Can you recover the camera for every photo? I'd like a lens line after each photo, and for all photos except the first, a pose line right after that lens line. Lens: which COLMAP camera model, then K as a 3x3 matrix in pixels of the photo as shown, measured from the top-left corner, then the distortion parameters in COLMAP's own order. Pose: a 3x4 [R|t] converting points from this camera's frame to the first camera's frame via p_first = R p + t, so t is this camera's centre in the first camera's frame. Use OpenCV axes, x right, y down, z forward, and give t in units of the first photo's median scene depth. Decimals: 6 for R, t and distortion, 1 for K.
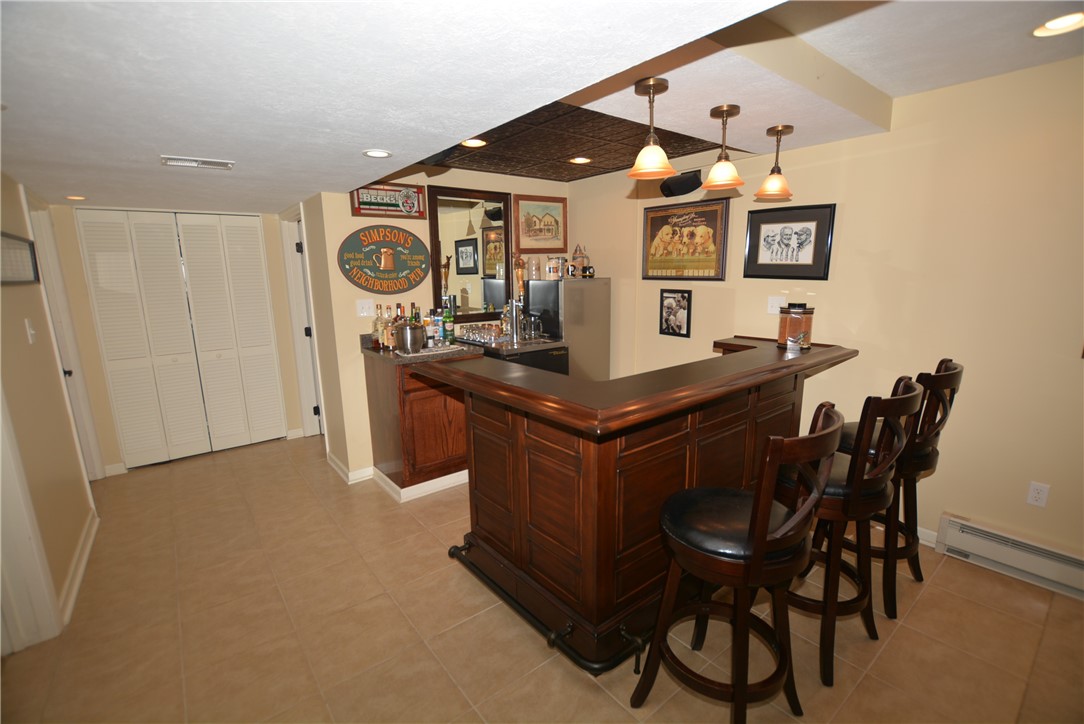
lens RADIAL K [[477.9, 0, 542.0], [0, 477.9, 362.0], [0, 0, 1]] dist [-0.026586, 0.001074]
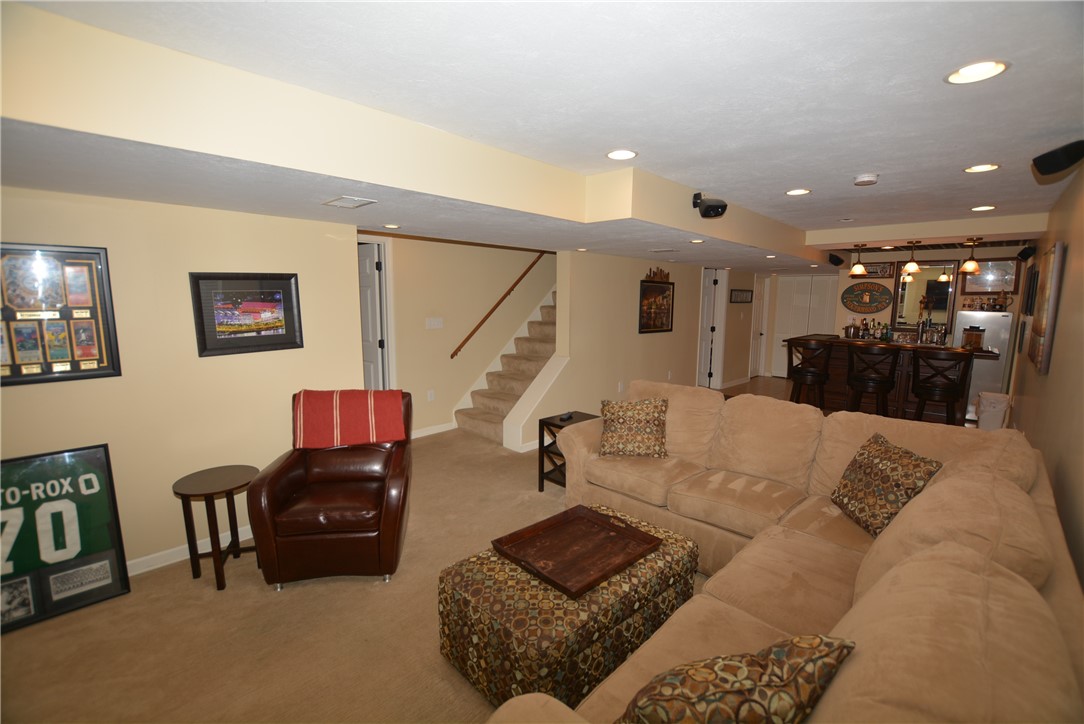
lens RADIAL K [[477.9, 0, 542.0], [0, 477.9, 362.0], [0, 0, 1]] dist [-0.026586, 0.001074]
pose [[0.140226, 0.129662, -0.981593, 1.559864], [-0.196514, 0.975310, 0.100759, 0.137035], [0.970422, 0.178768, 0.162244, -0.696839]]
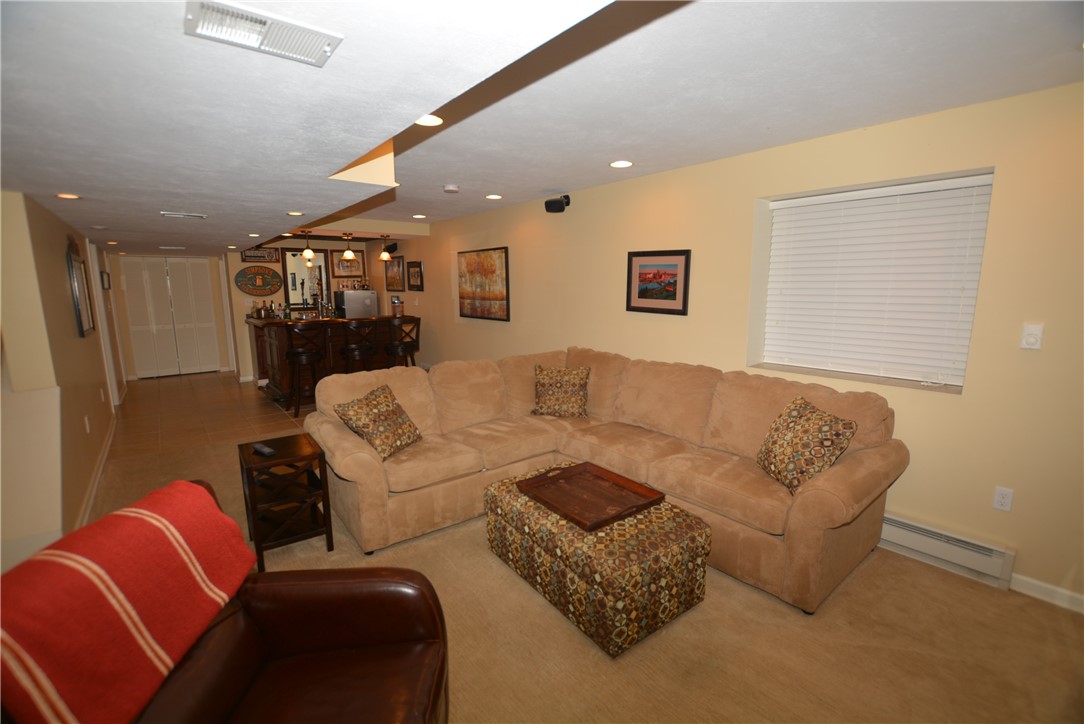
lens RADIAL K [[477.9, 0, 542.0], [0, 477.9, 362.0], [0, 0, 1]] dist [-0.026586, 0.001074]
pose [[0.999782, -0.008628, 0.019029, 0.934114], [0.009287, 0.999350, -0.034830, 0.248871], [-0.018716, 0.034999, 0.999212, -1.204128]]
